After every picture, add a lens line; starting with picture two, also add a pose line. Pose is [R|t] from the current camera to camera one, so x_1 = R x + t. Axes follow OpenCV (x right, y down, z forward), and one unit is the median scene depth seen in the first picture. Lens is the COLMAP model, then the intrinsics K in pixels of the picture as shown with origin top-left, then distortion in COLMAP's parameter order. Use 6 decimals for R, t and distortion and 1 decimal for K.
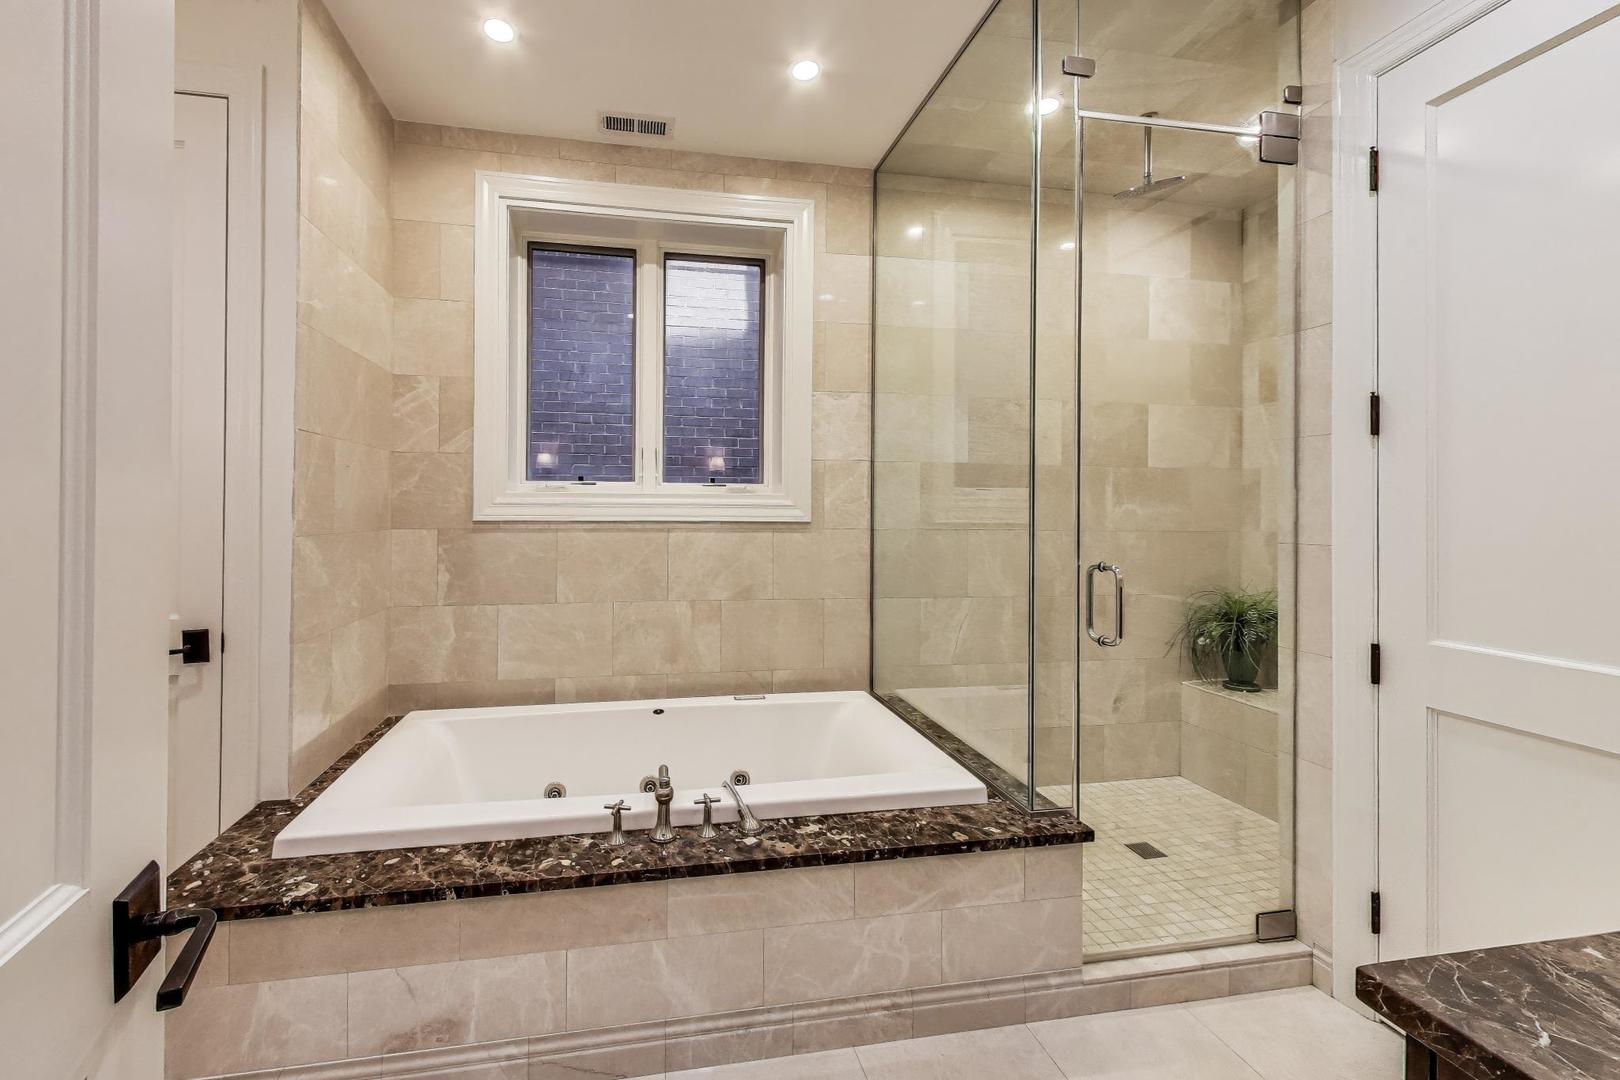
lens RADIAL K [[678.1, 0, 815.1], [0, 678.1, 510.5], [0, 0, 1]] dist [0.003115, 0.001345]
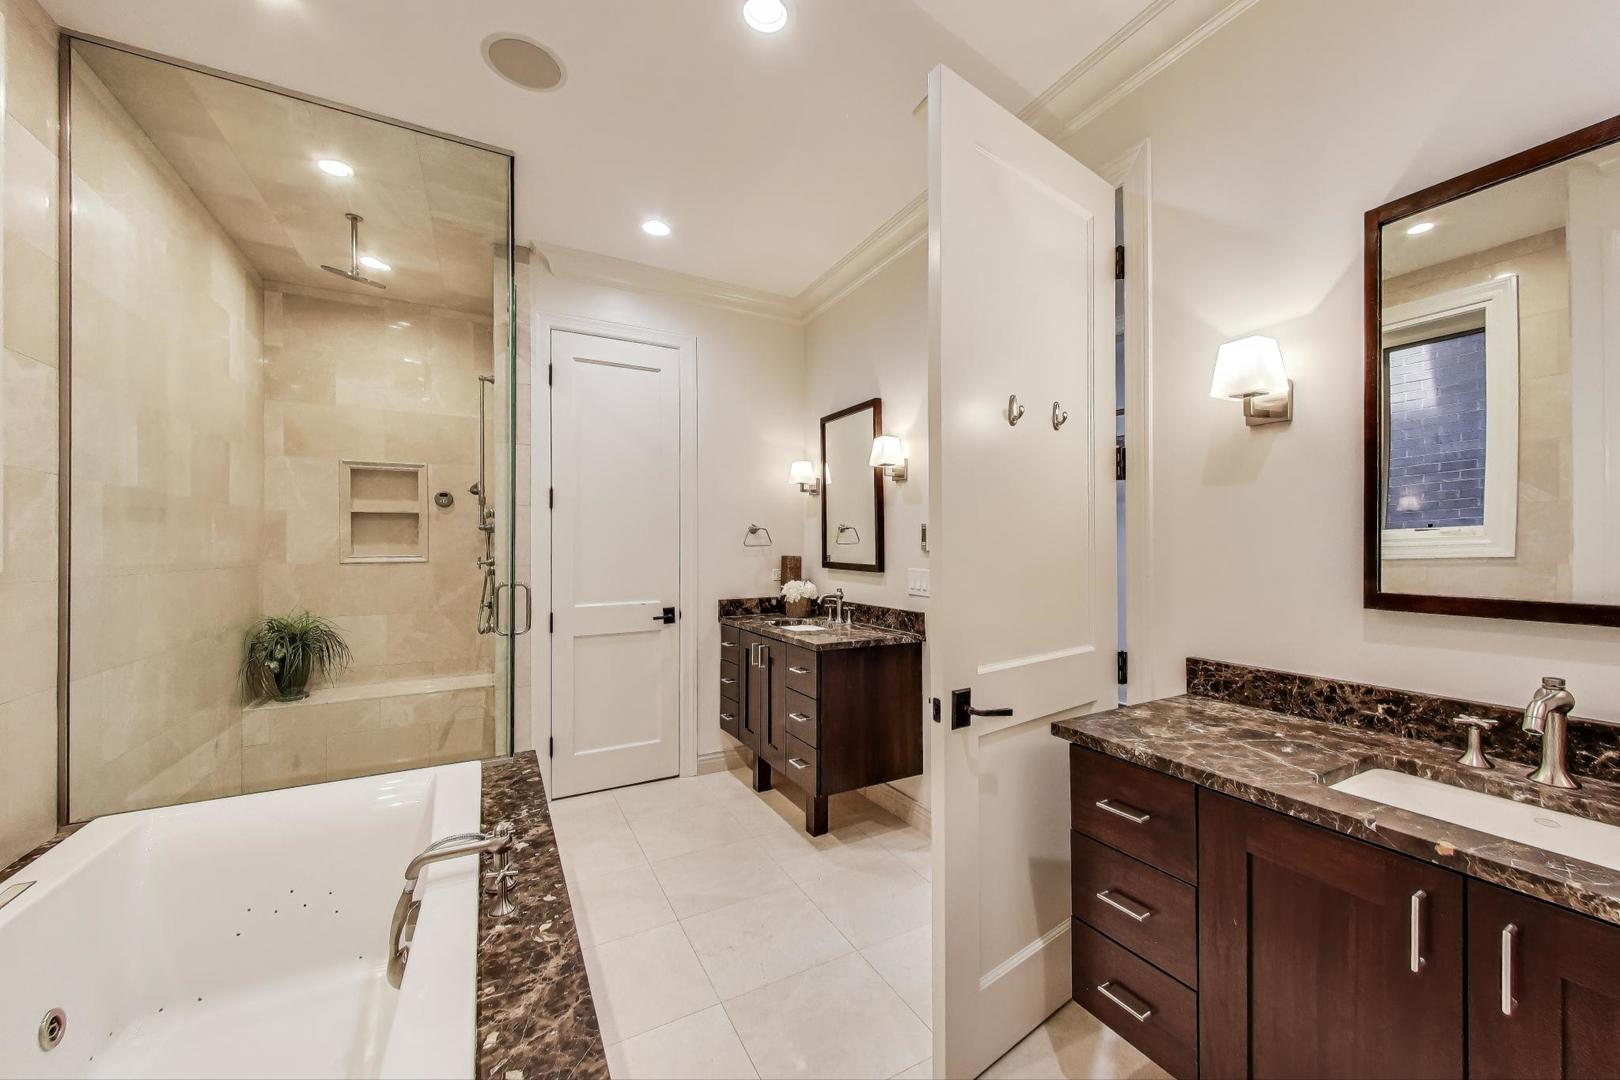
lens RADIAL K [[632.0, 0, 810.5], [0, 632.0, 541.4], [0, 0, 1]] dist [-0.000010, -0.000009]
pose [[-0.290476, 0.001071, 0.956882, -1.244526], [0.001328, 0.999999, -0.000716, -0.010802], [-0.956881, 0.001063, -0.290477, 0.859475]]
